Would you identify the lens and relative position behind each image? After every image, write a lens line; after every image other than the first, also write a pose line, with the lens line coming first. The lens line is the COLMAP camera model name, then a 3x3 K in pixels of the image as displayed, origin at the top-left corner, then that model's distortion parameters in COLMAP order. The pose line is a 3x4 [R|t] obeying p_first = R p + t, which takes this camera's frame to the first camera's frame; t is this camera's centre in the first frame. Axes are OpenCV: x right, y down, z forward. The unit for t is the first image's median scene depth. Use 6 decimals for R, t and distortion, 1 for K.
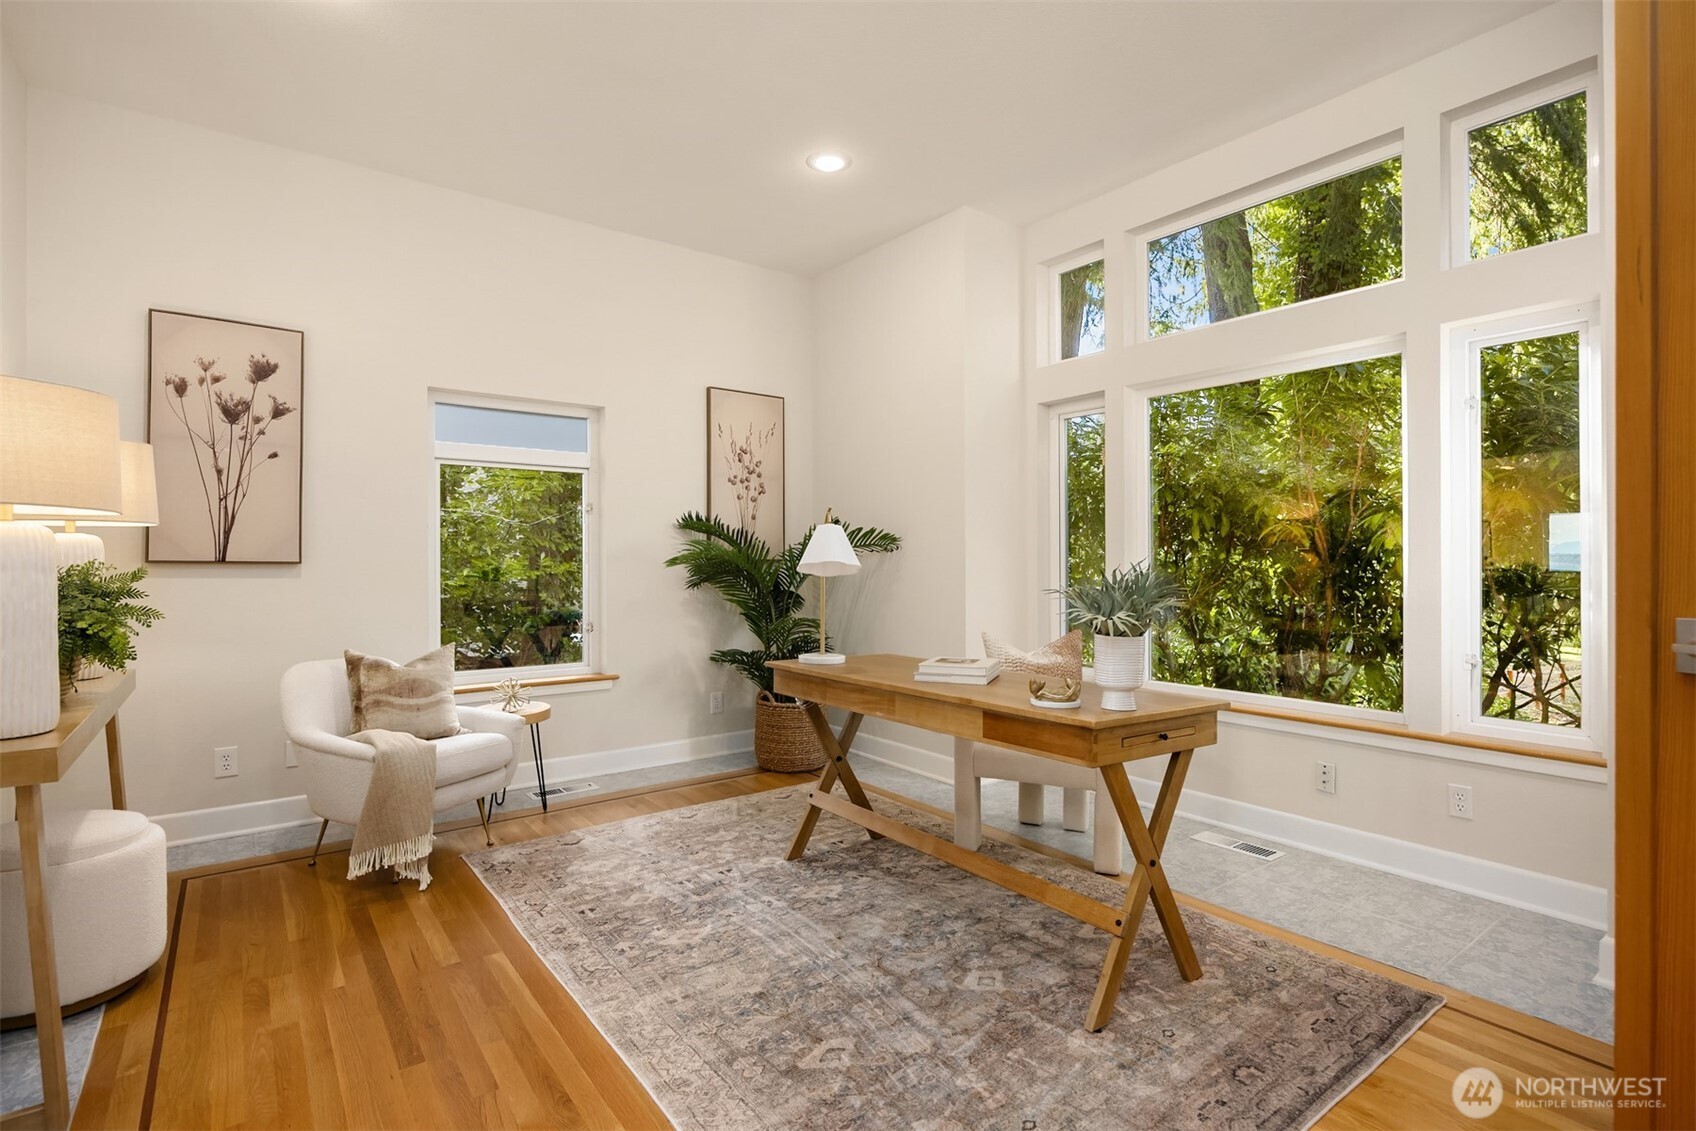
lens RADIAL K [[824.4, 0, 839.0], [0, 824.4, 561.1], [0, 0, 1]] dist [-0.003533, -0.000016]
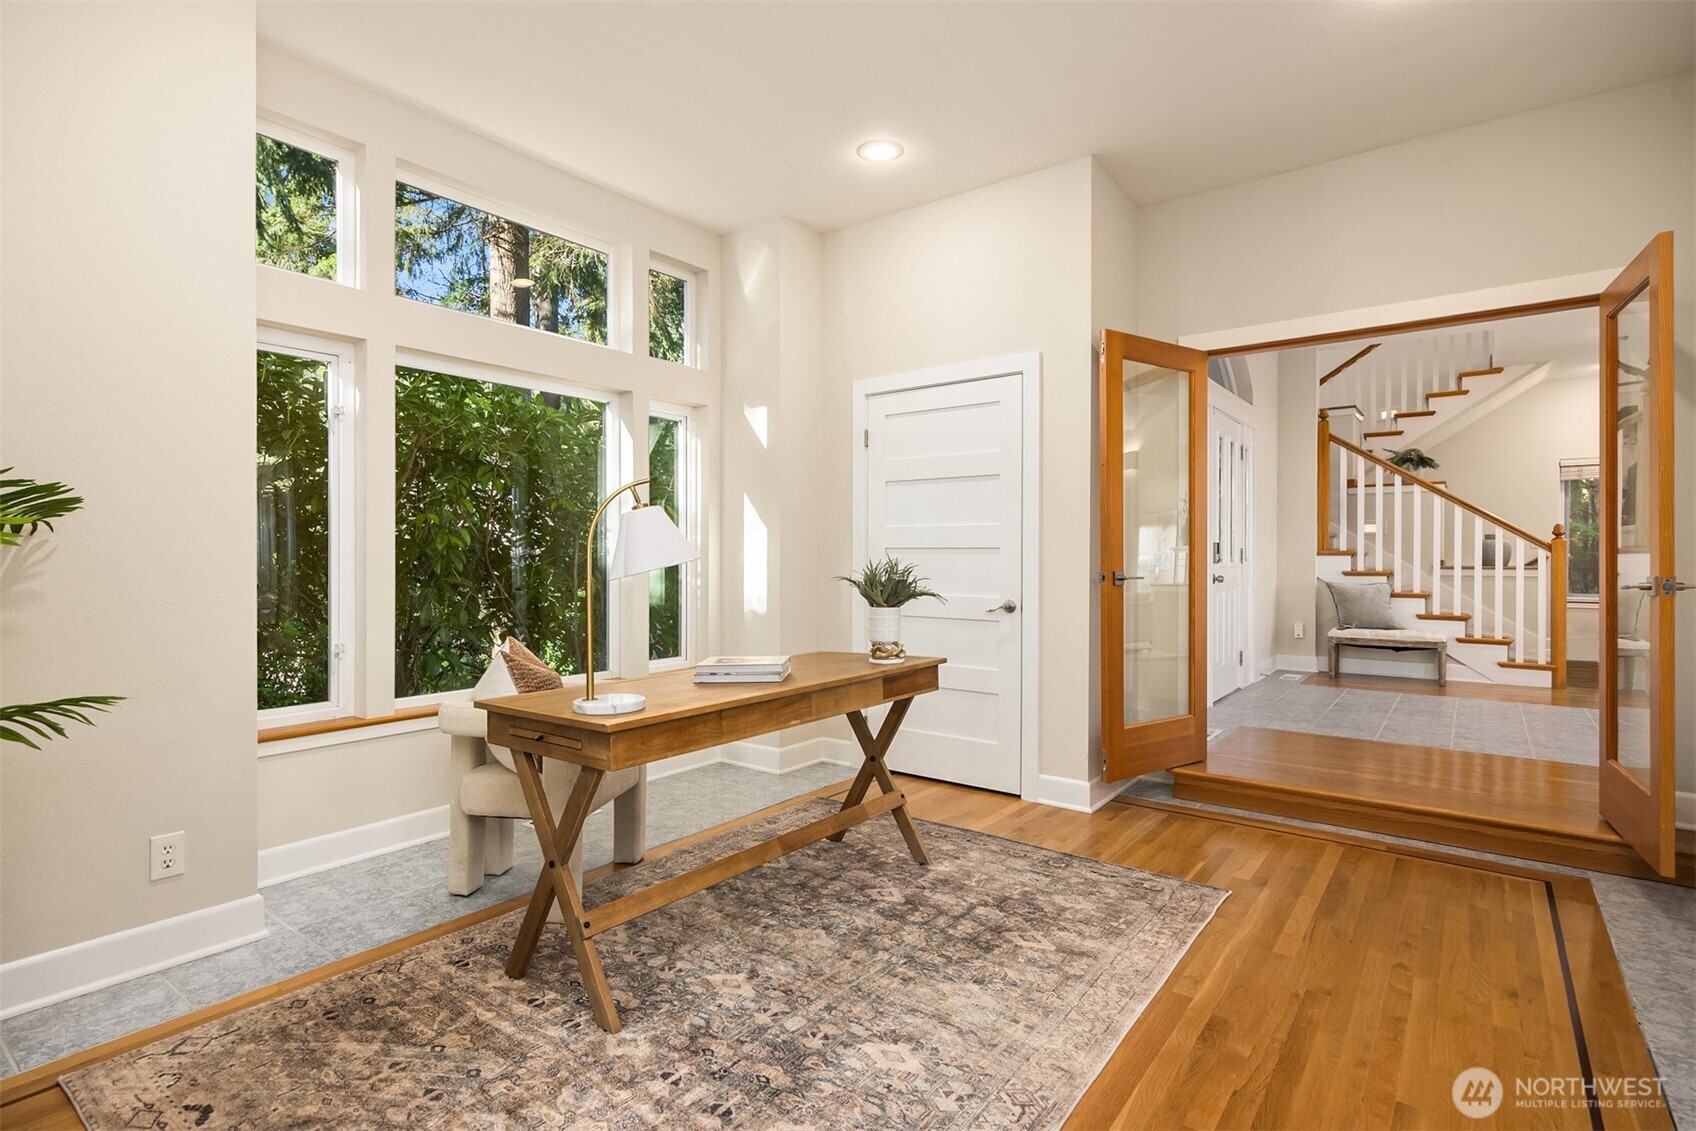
lens RADIAL K [[824.4, 0, 838.4], [0, 824.4, 561.2], [0, 0, 1]] dist [-0.003533, -0.000016]
pose [[-0.274404, -0.006423, 0.961593, -0.965727], [0.001011, 0.999975, 0.006967, -0.006903], [-0.961614, 0.002884, -0.274390, 1.352337]]
